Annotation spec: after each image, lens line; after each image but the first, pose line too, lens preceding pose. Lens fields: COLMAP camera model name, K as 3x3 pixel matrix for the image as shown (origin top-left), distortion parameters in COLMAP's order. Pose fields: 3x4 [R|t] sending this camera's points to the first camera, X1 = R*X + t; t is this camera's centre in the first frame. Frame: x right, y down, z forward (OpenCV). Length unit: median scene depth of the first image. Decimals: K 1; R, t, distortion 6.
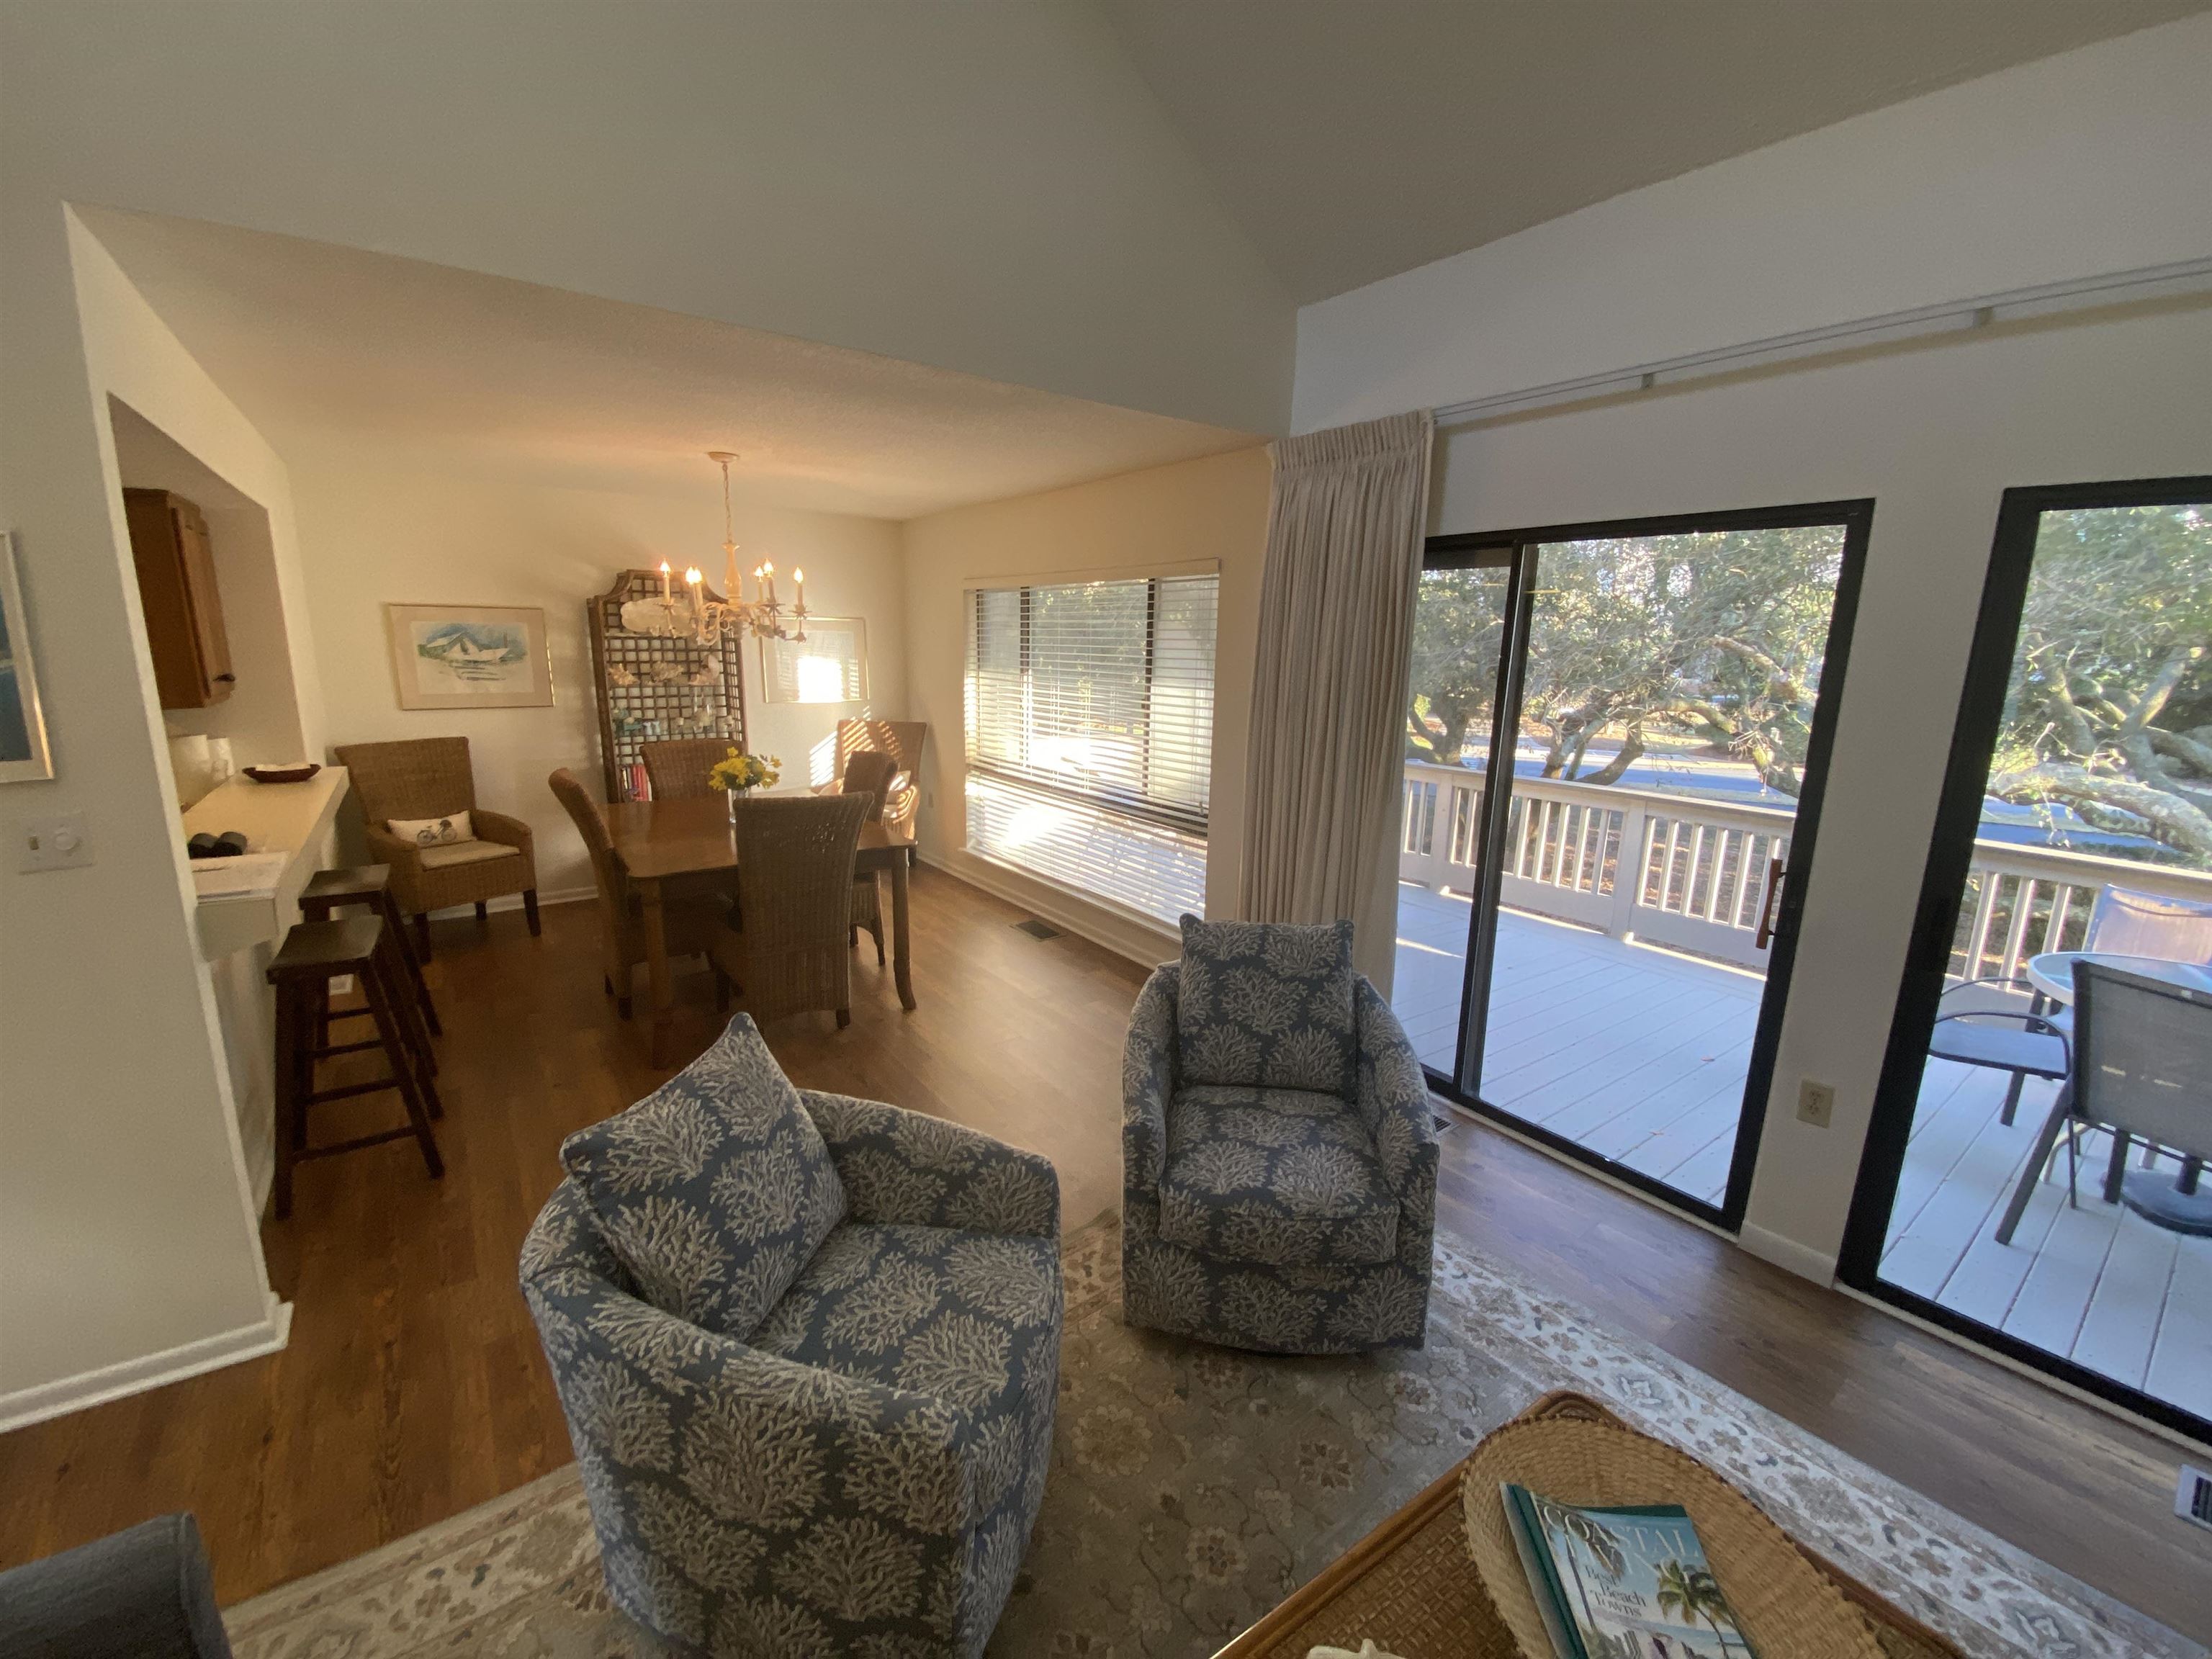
lens RADIAL K [[896.8, 0, 1107.6], [0, 896.8, 823.6], [0, 0, 1]] dist [0.023655, -0.024025]
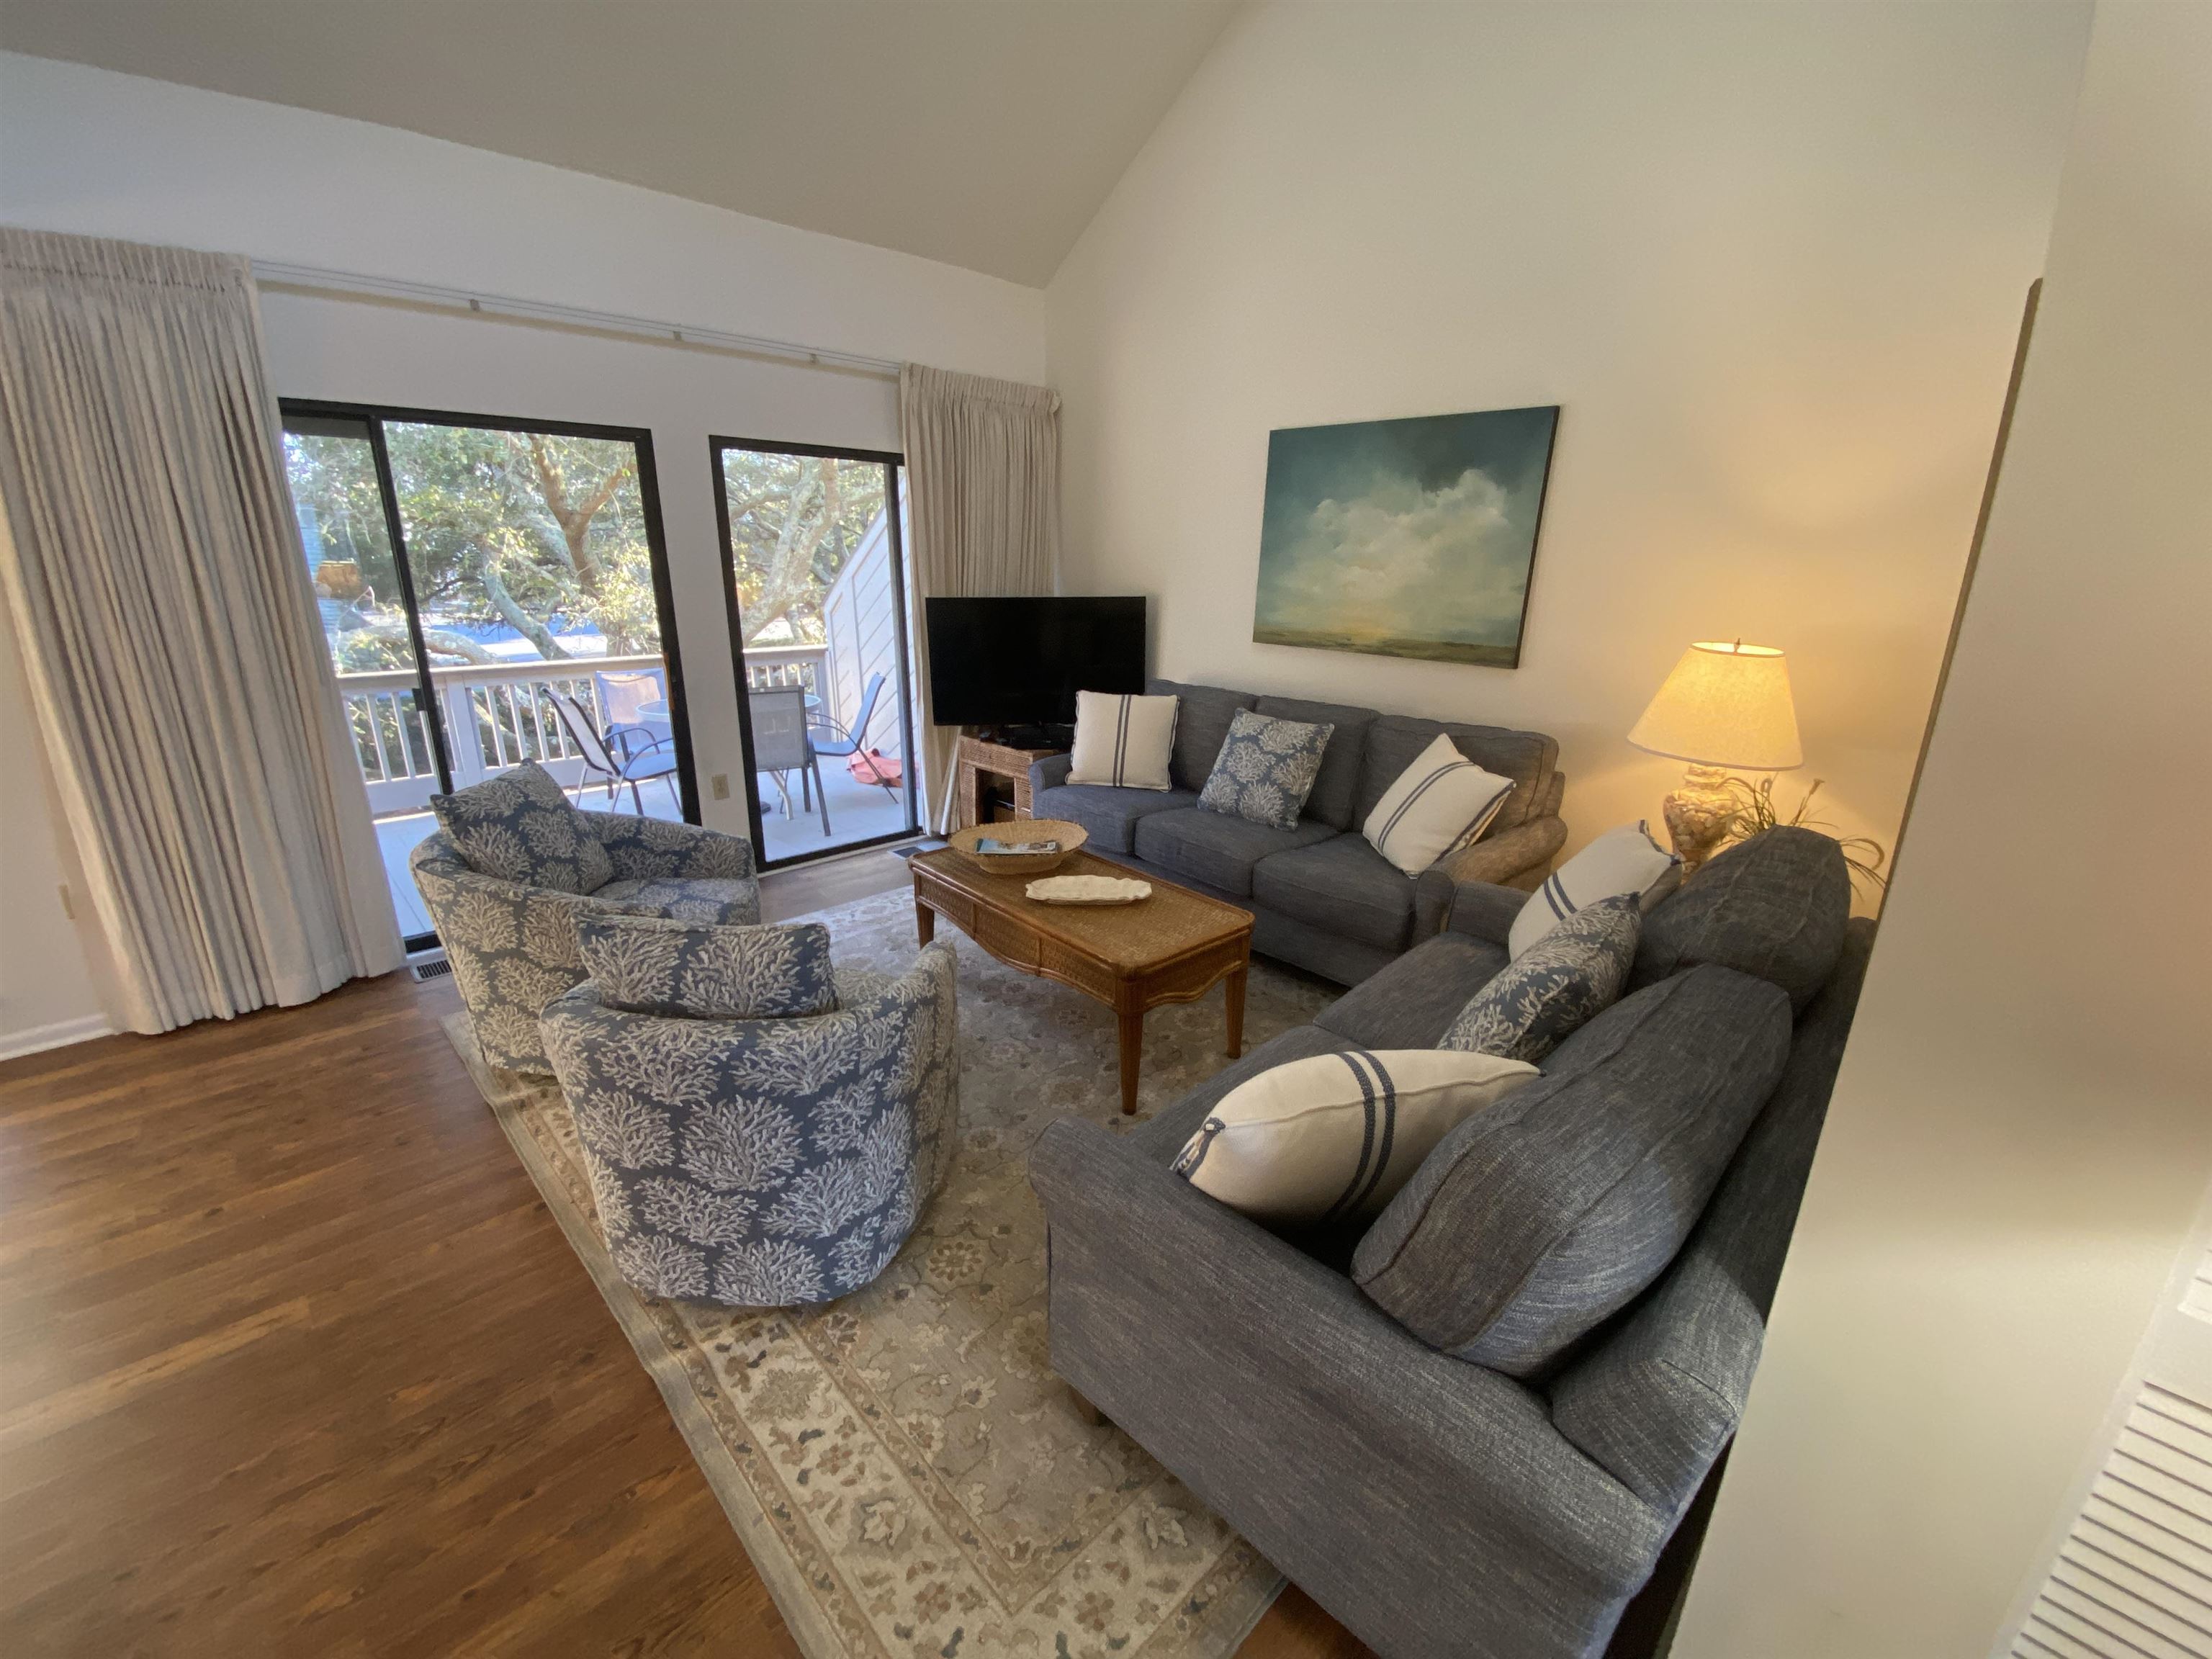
lens RADIAL K [[896.8, 0, 1107.6], [0, 896.8, 823.6], [0, 0, 1]] dist [0.023655, -0.024025]
pose [[-0.133193, -0.301821, 0.944015, -1.059824], [0.185423, 0.928094, 0.322893, -0.056440], [-0.973590, 0.218049, -0.067651, 0.411756]]
